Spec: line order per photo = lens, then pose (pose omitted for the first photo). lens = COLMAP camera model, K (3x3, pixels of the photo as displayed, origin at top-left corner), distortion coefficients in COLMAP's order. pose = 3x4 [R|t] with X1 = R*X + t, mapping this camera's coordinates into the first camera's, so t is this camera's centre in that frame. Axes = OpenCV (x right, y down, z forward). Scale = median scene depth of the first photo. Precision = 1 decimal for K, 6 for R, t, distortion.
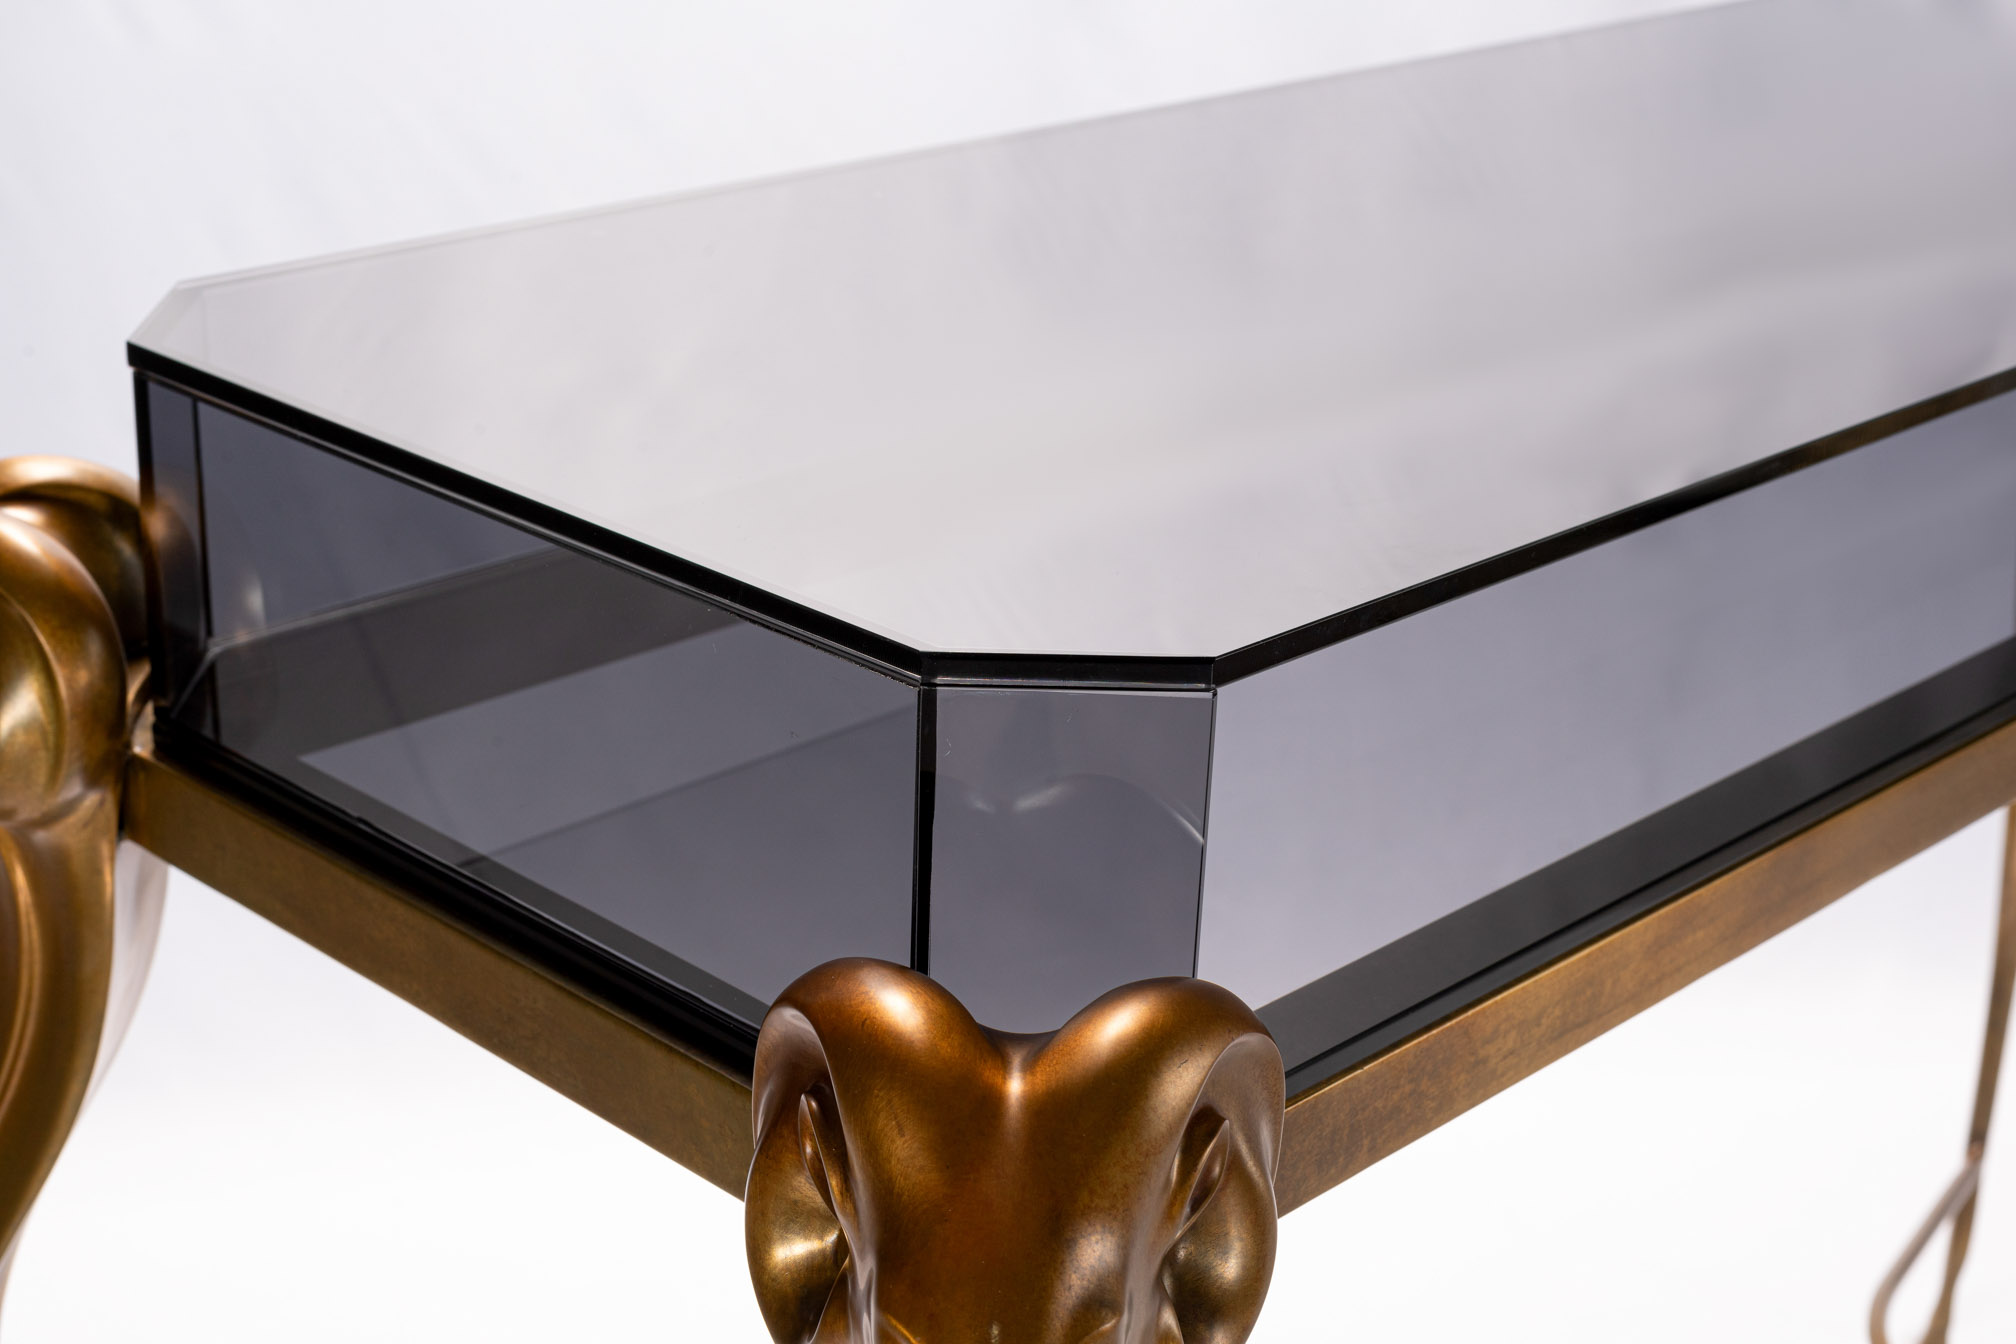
lens RADIAL K [[3071.0, 0, 1013.0], [0, 3071.0, 710.4], [0, 0, 1]] dist [0.016078, -0.074150]
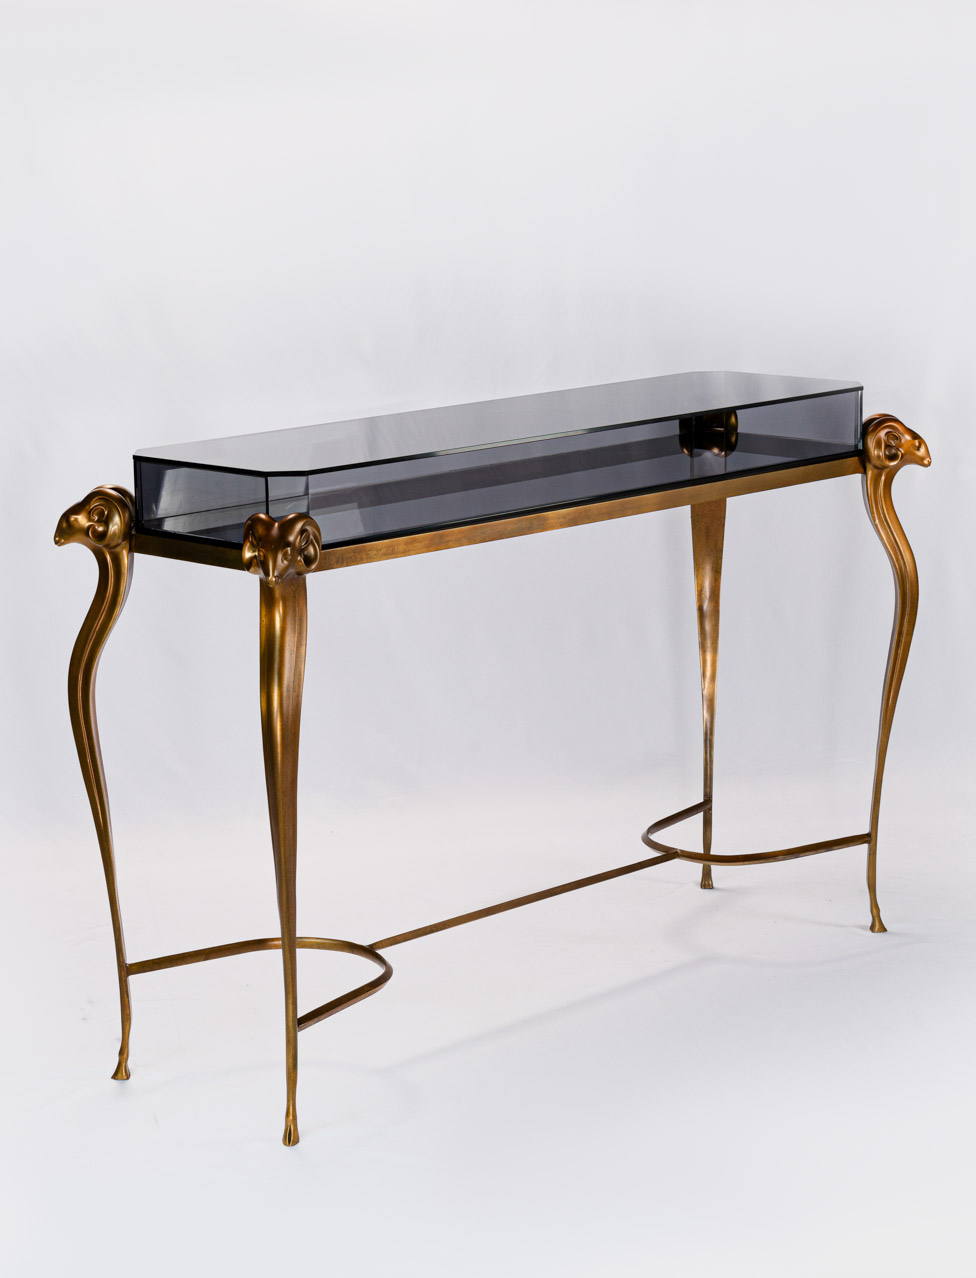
lens RADIAL K [[3059.2, 0, 488.0], [0, 3059.2, 639.0], [0, 0, 1]] dist [-0.036210, -0.064040]
pose [[0.998701, -0.047656, -0.018020, 0.469812], [0.043495, 0.981672, -0.185550, 1.352003], [0.026532, 0.184526, 0.982470, -4.672991]]
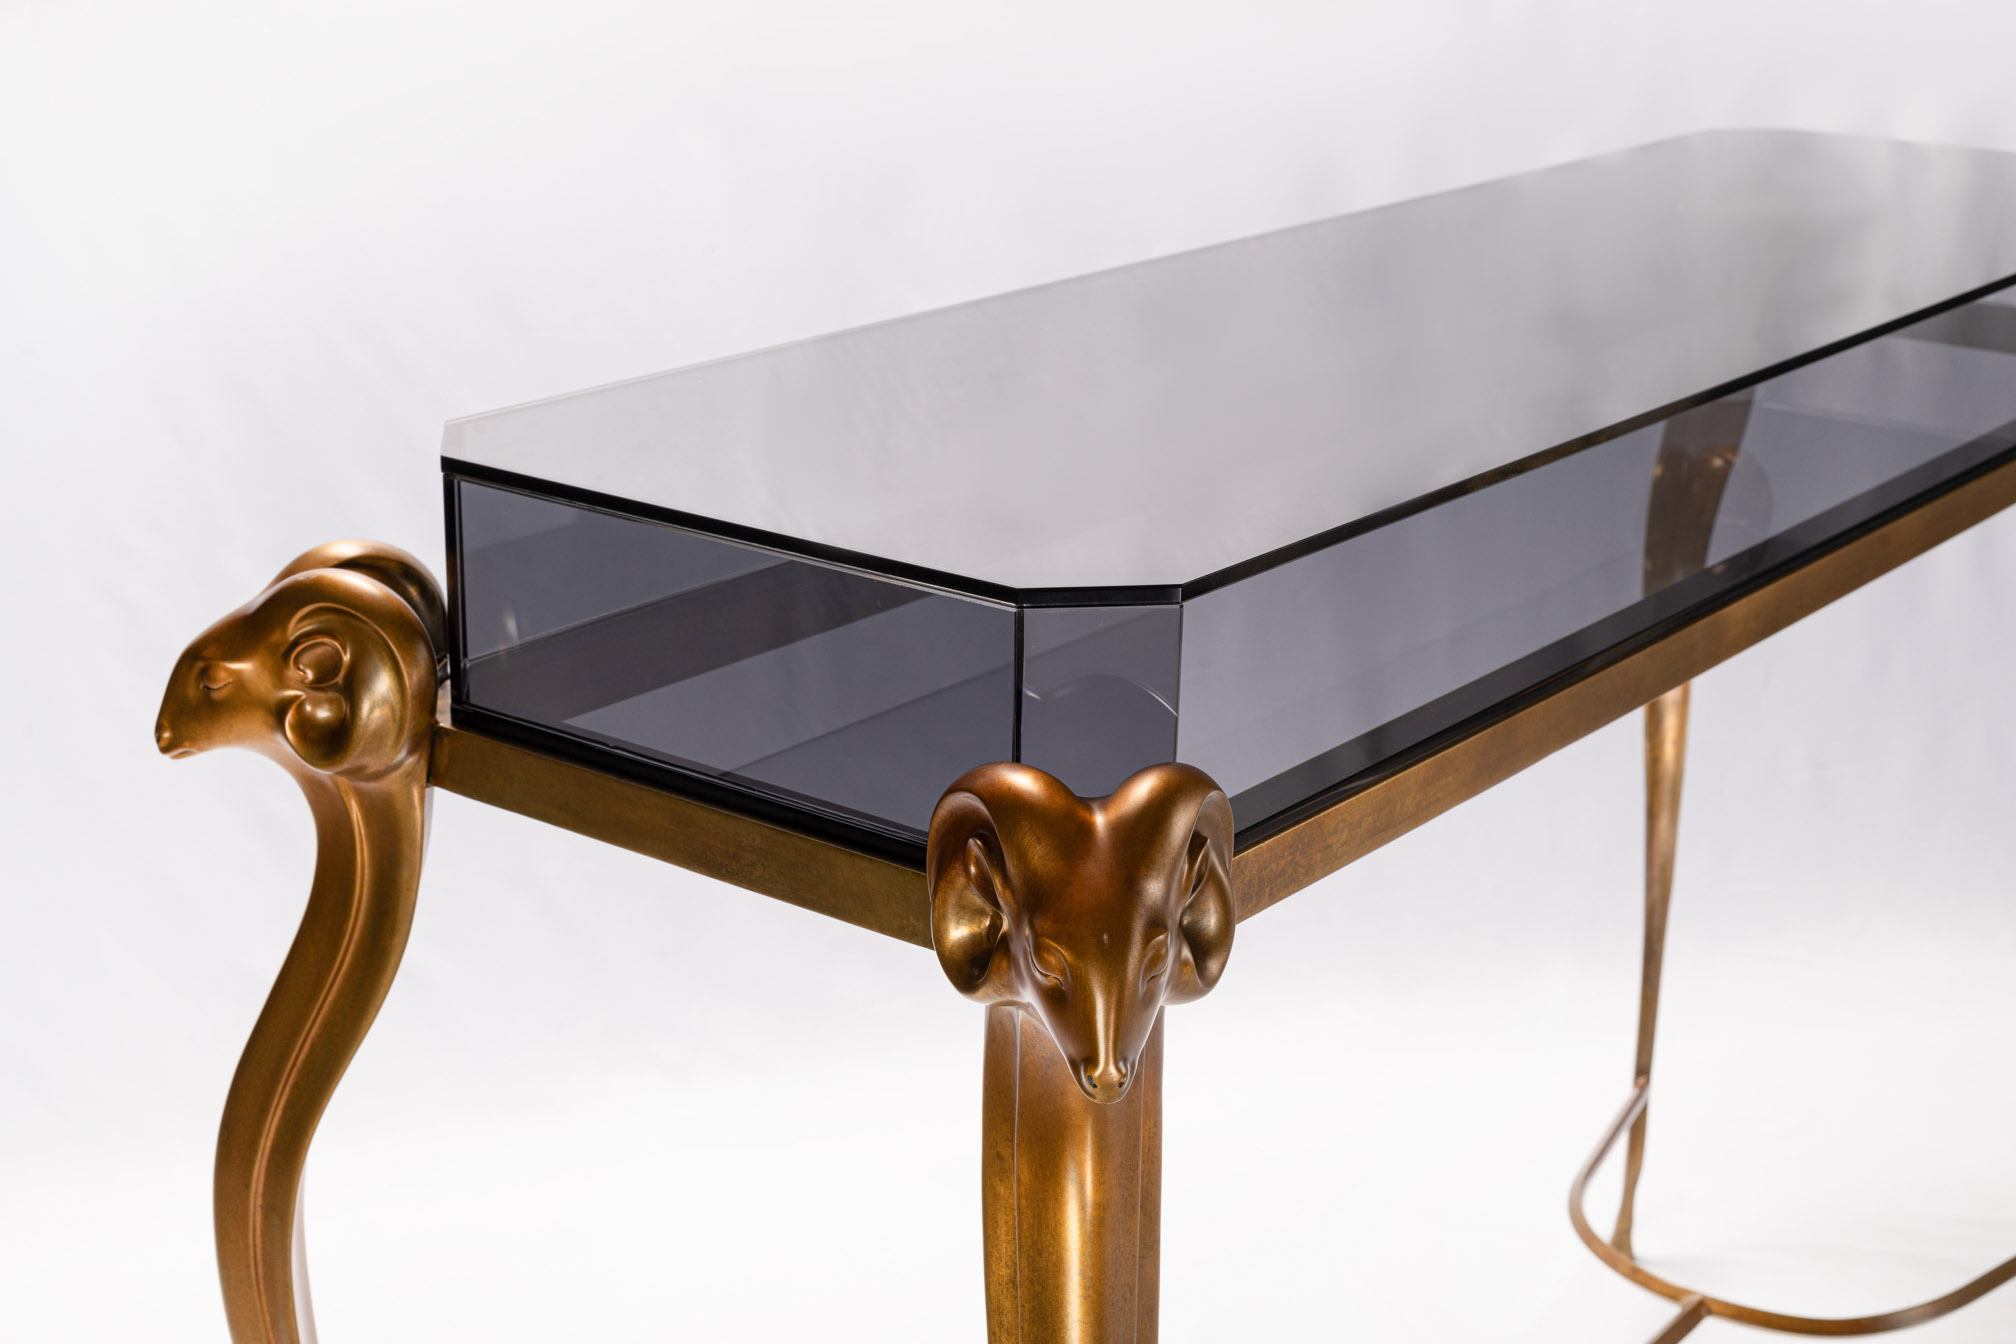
lens RADIAL K [[2926.9, 0, 1008.0], [0, 2926.9, 672.0], [0, 0, 1]] dist [0.121482, 0.002328]
pose [[0.993589, -0.050407, 0.101194, -0.169421], [0.057890, 0.995692, -0.072427, 0.122310], [-0.097107, 0.077821, 0.992227, -0.539896]]
